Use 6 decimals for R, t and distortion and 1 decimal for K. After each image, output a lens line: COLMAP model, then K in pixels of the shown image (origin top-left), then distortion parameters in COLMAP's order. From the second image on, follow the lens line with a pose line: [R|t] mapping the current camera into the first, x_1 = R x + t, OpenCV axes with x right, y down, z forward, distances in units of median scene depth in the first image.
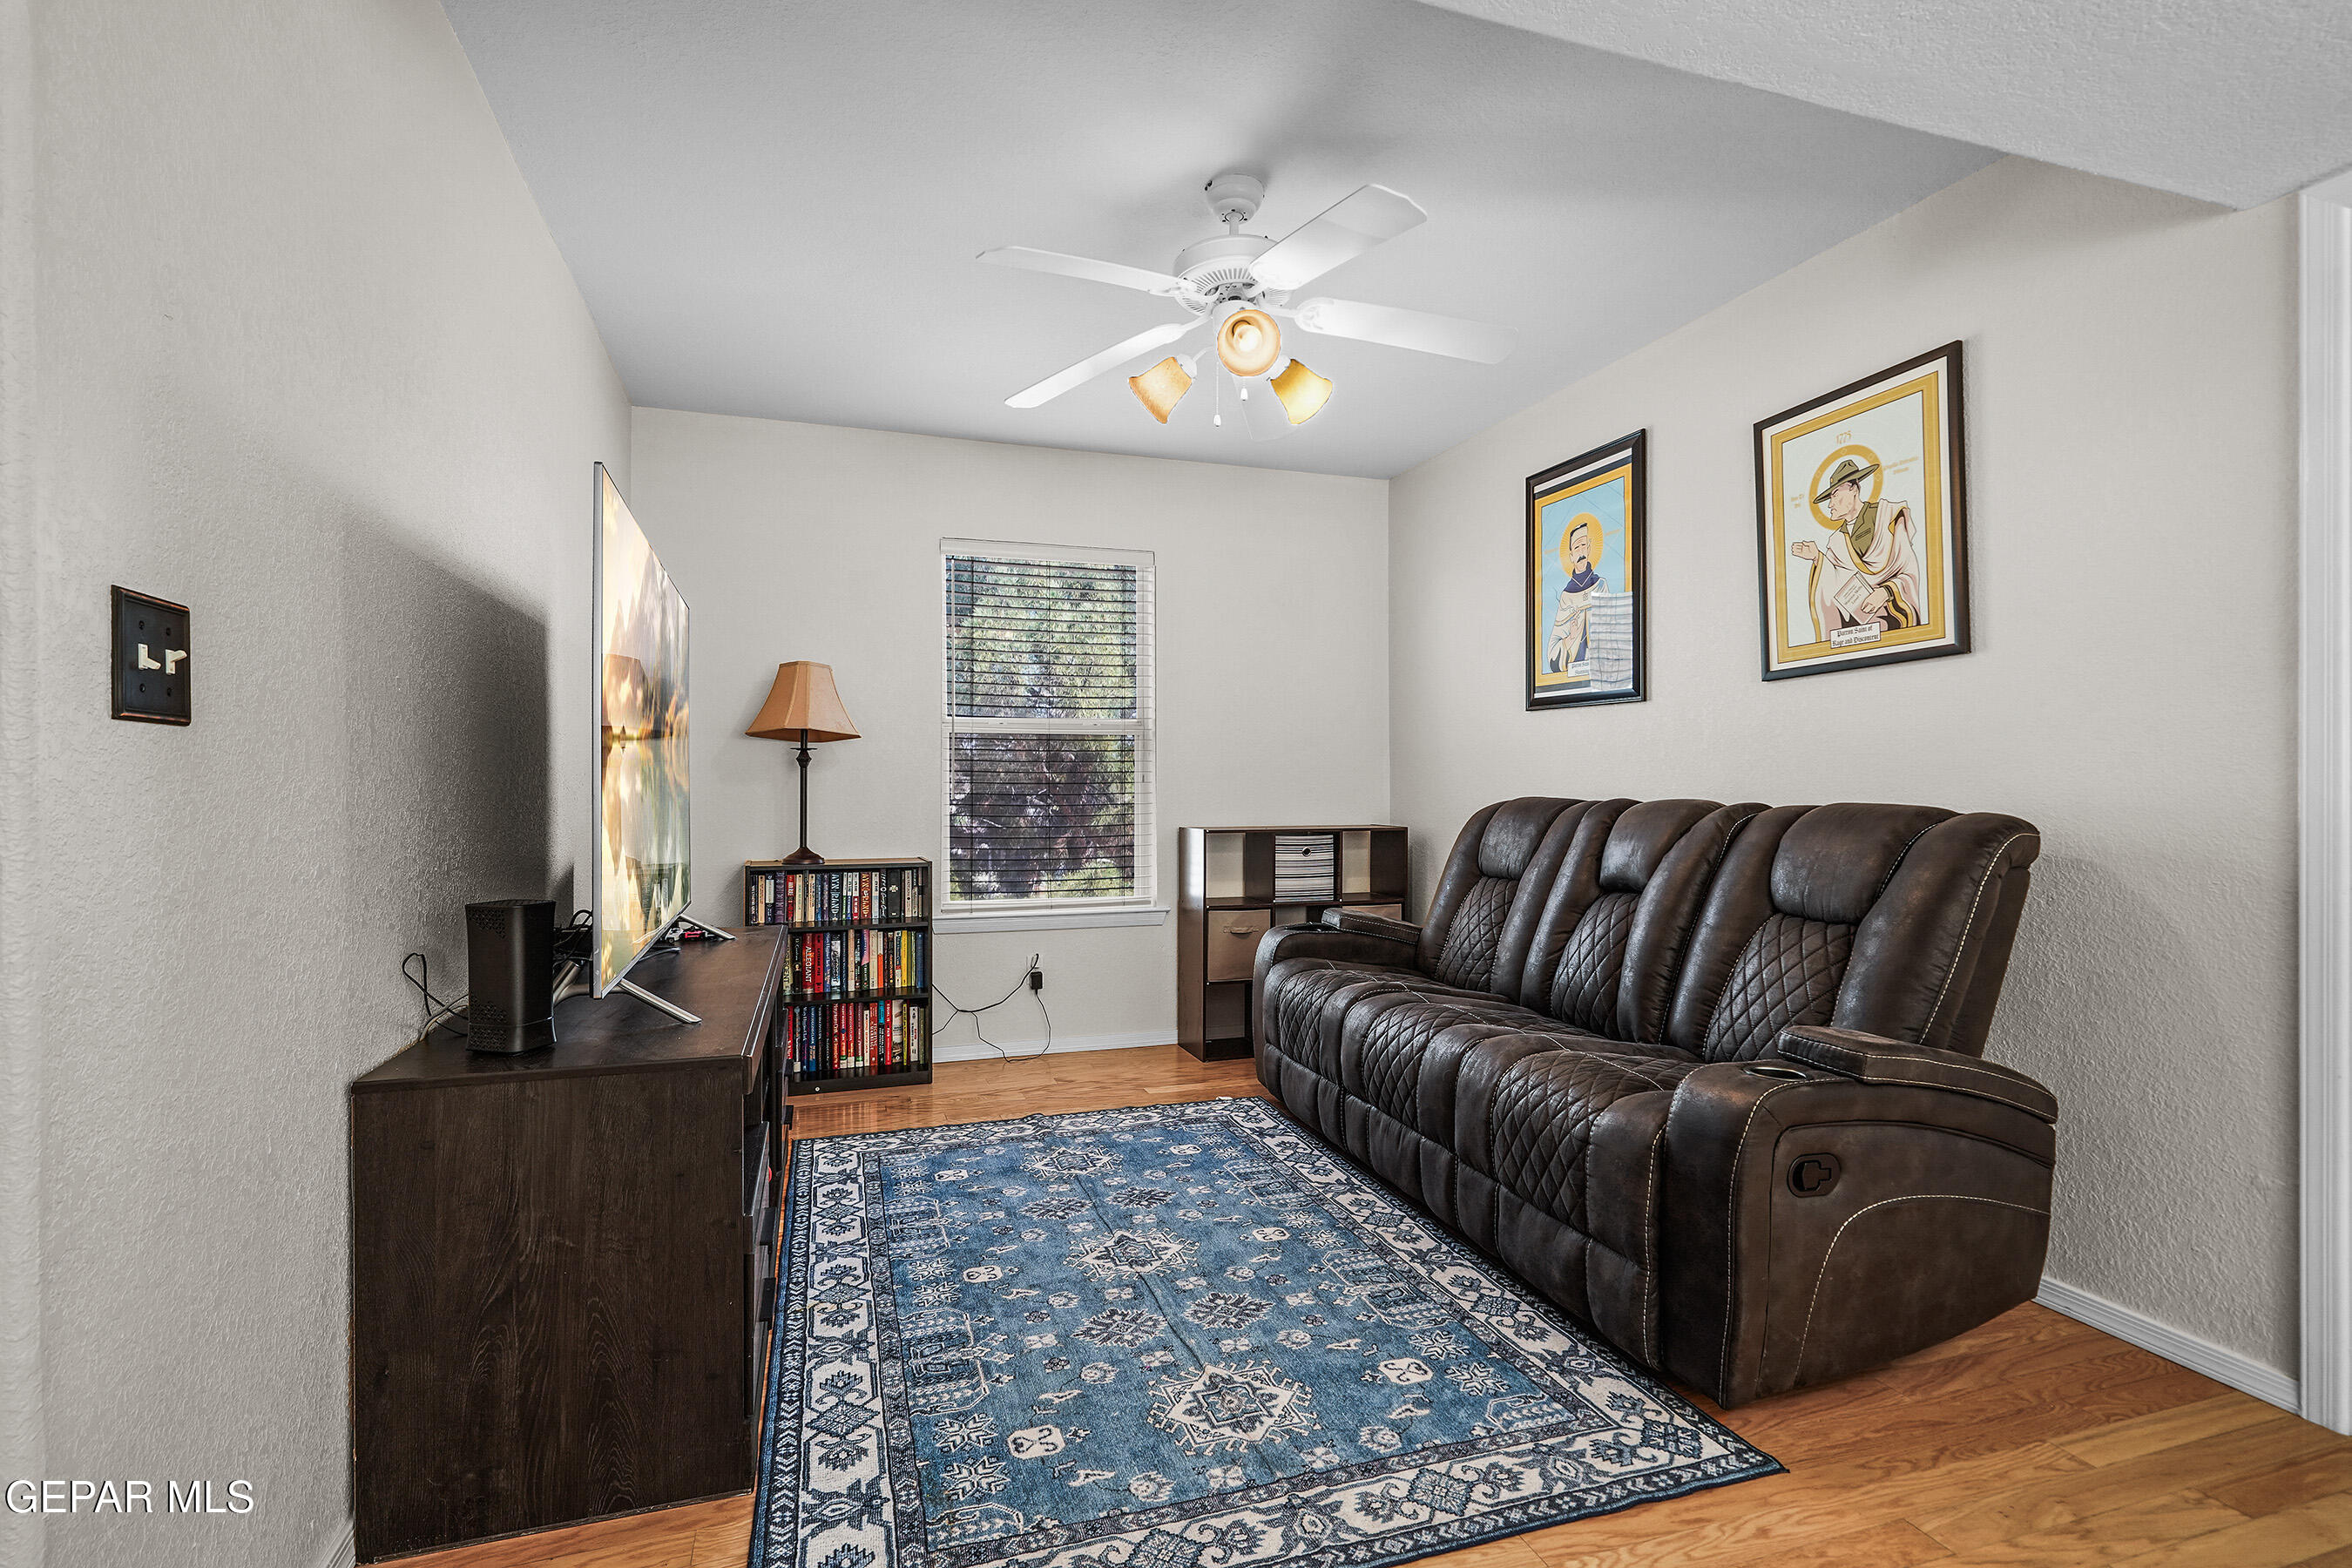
lens RADIAL K [[1077.7, 0, 1177.9], [0, 1077.7, 779.6], [0, 0, 1]] dist [-0.001665, 0.001017]
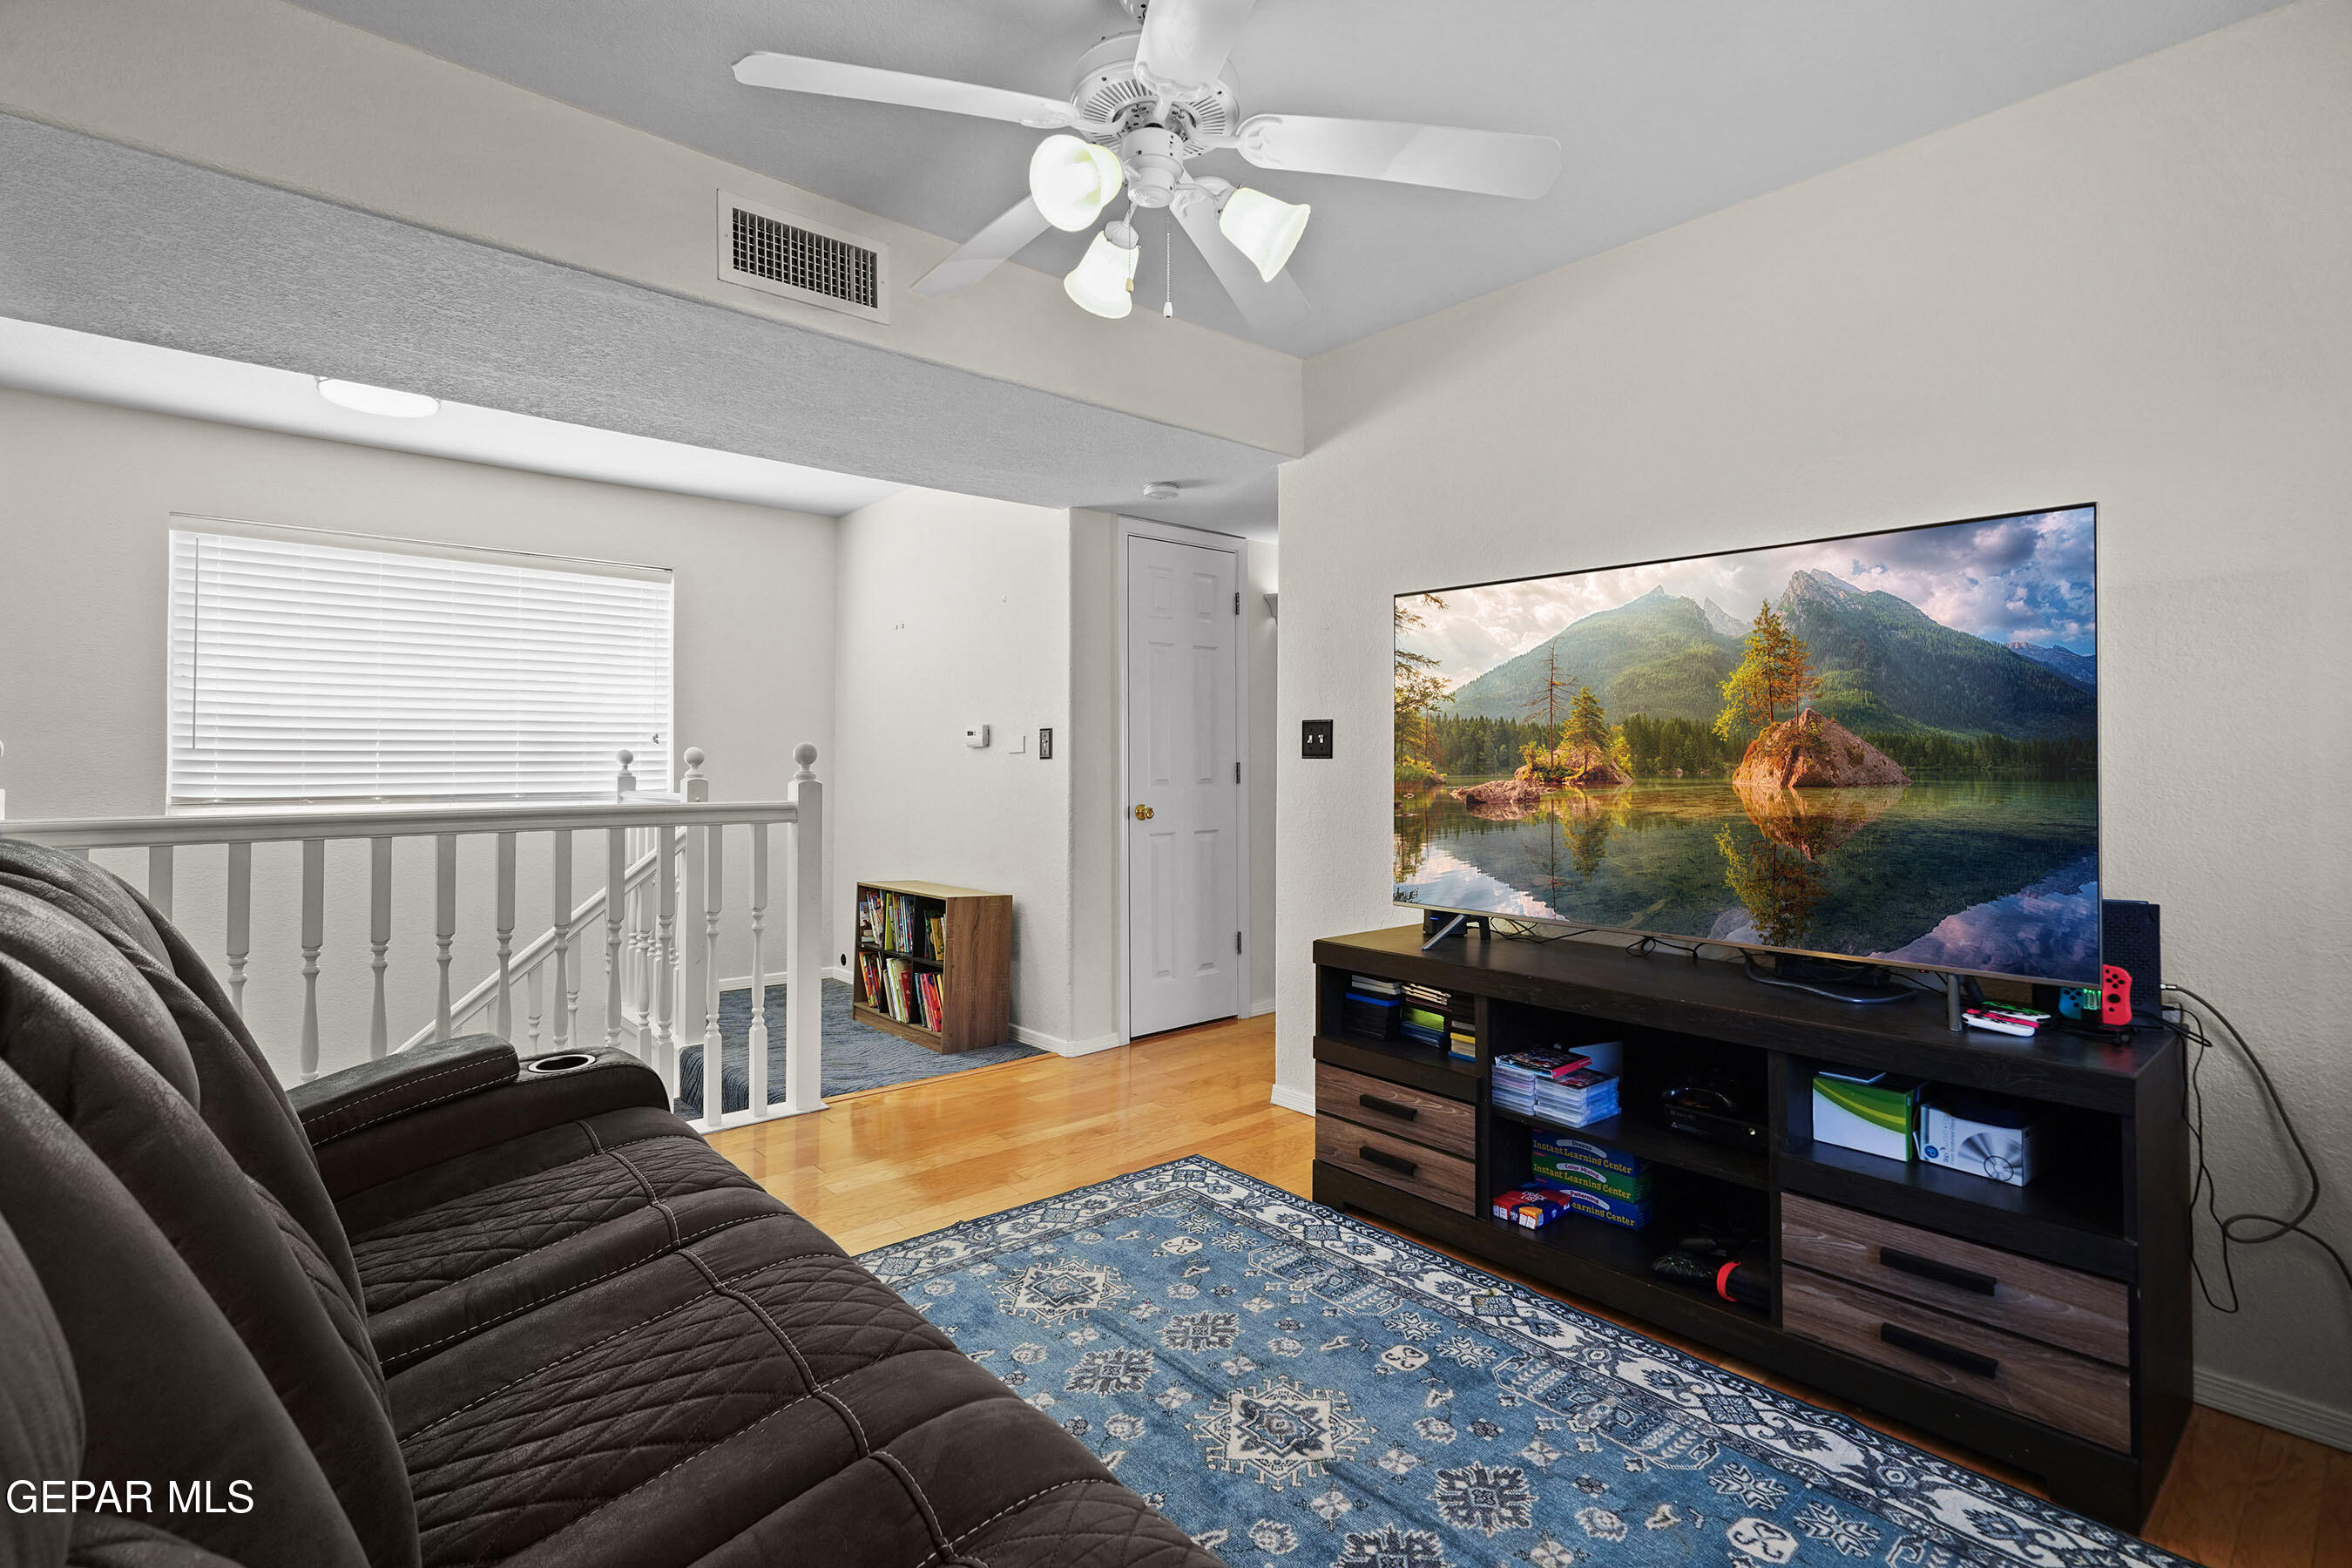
lens RADIAL K [[1077.7, 0, 1174.2], [0, 1077.7, 768.1], [0, 0, 1]] dist [-0.001665, 0.001017]
pose [[-0.917374, 0.001076, -0.398025, 0.387186], [0.000297, 0.999998, 0.002018, -0.017637], [0.398026, 0.001733, -0.917372, 2.003224]]
